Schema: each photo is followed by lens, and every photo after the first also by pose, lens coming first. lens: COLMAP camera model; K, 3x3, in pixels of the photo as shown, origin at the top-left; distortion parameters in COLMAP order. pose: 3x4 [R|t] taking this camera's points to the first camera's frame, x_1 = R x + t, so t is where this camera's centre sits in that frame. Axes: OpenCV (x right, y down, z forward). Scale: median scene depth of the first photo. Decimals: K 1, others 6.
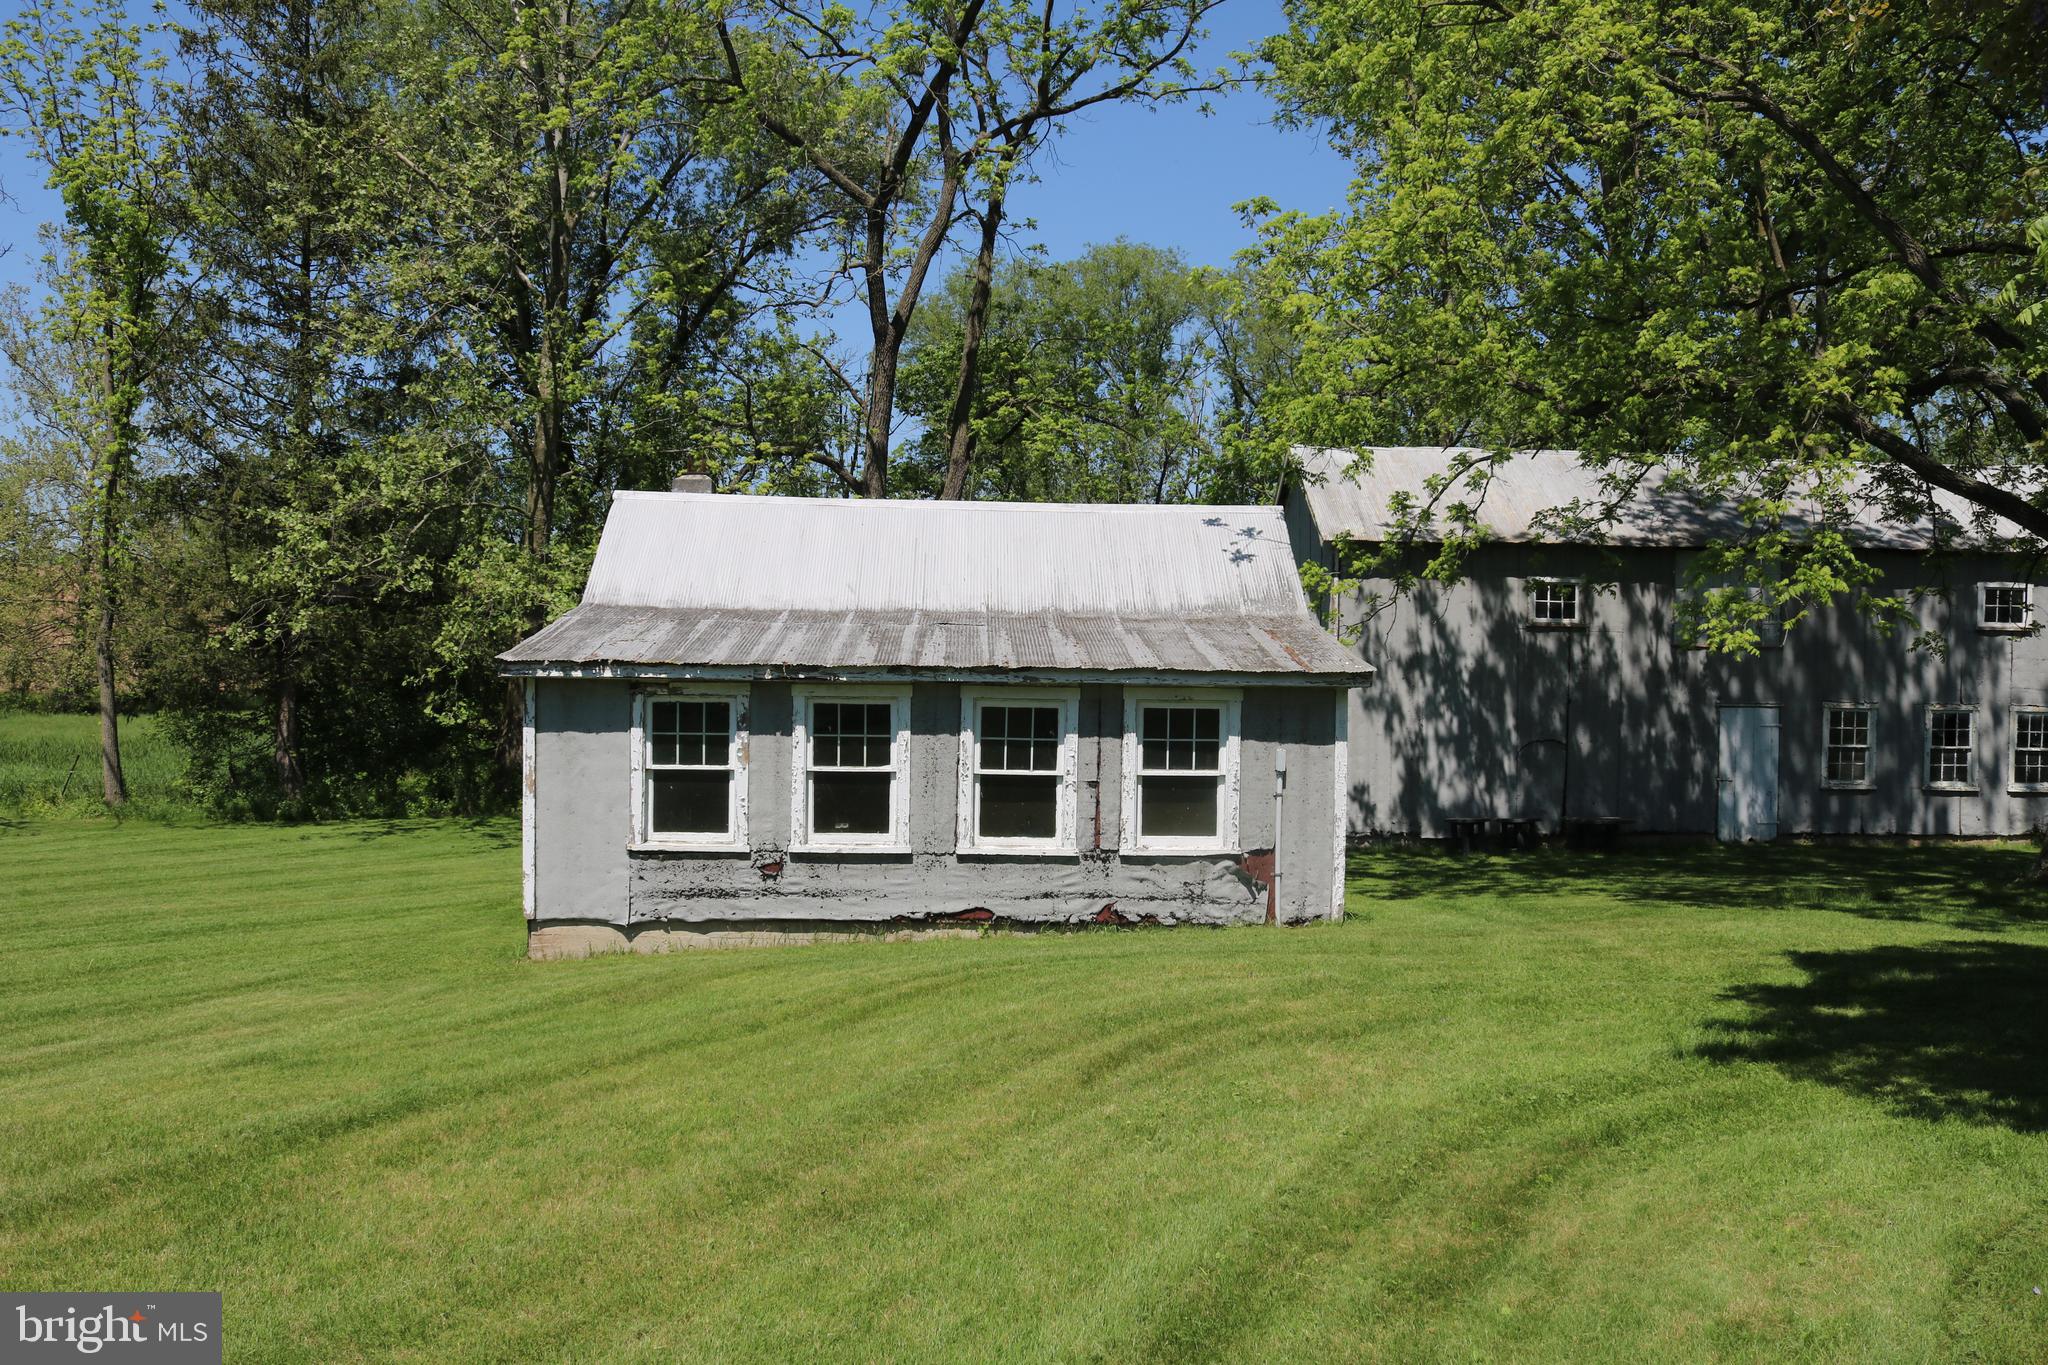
lens RADIAL K [[2210.2, 0, 1011.8], [0, 2210.2, 681.3], [0, 0, 1]] dist [-0.015475, 0.008616]
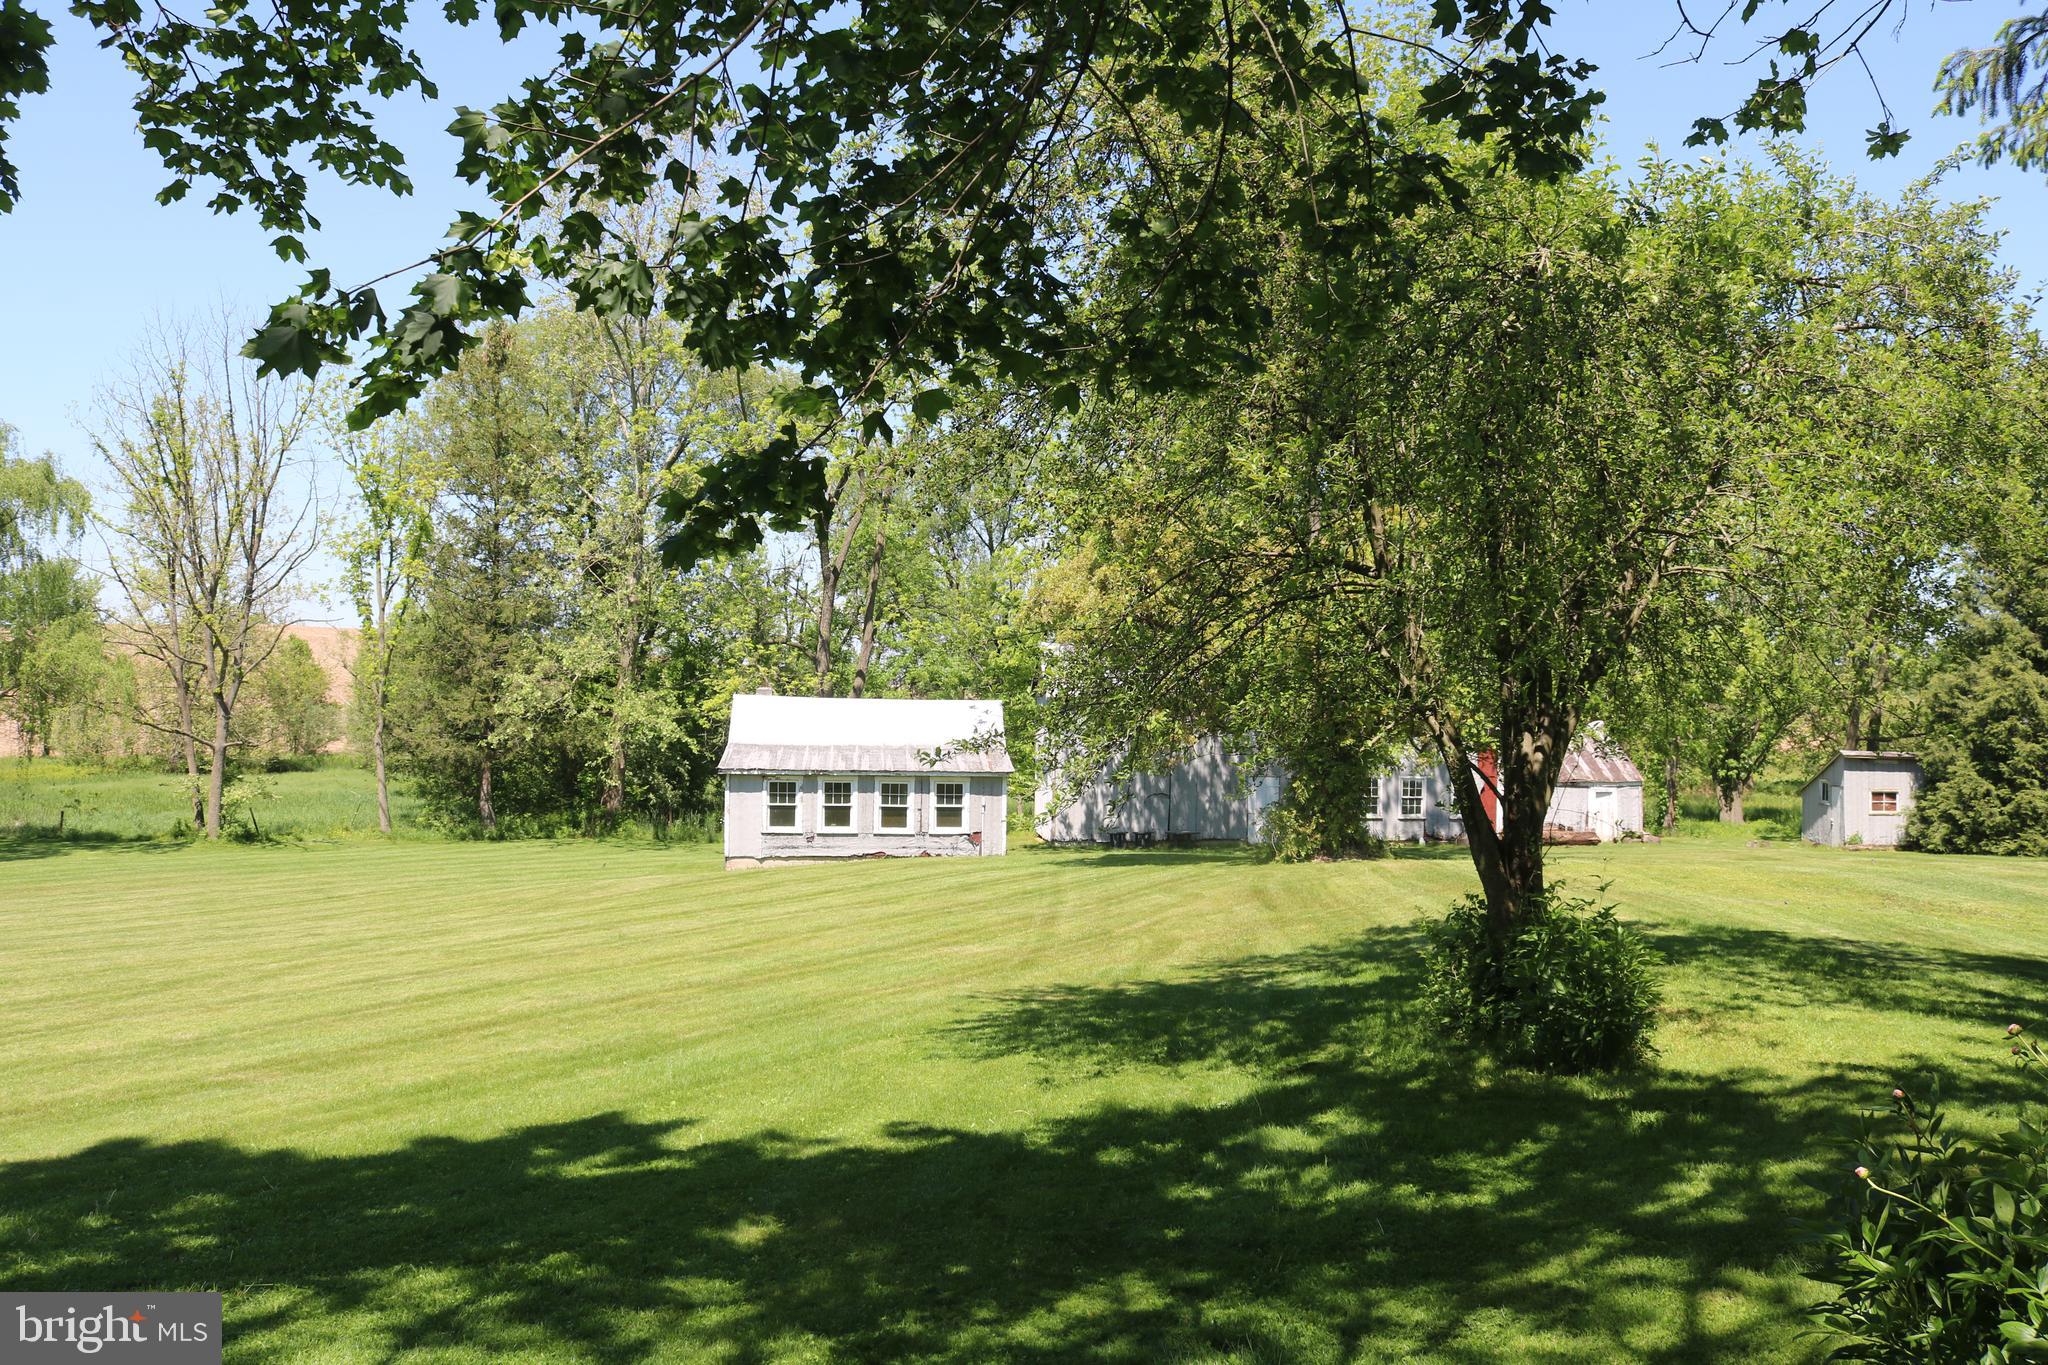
lens RADIAL K [[2210.2, 0, 1011.8], [0, 2210.2, 681.3], [0, 0, 1]] dist [-0.015475, 0.008616]
pose [[0.998848, 0.002664, 0.047905, 0.017714], [-0.001440, 0.999672, -0.025555, -0.049268], [-0.047957, 0.025457, 0.998525, -1.945523]]
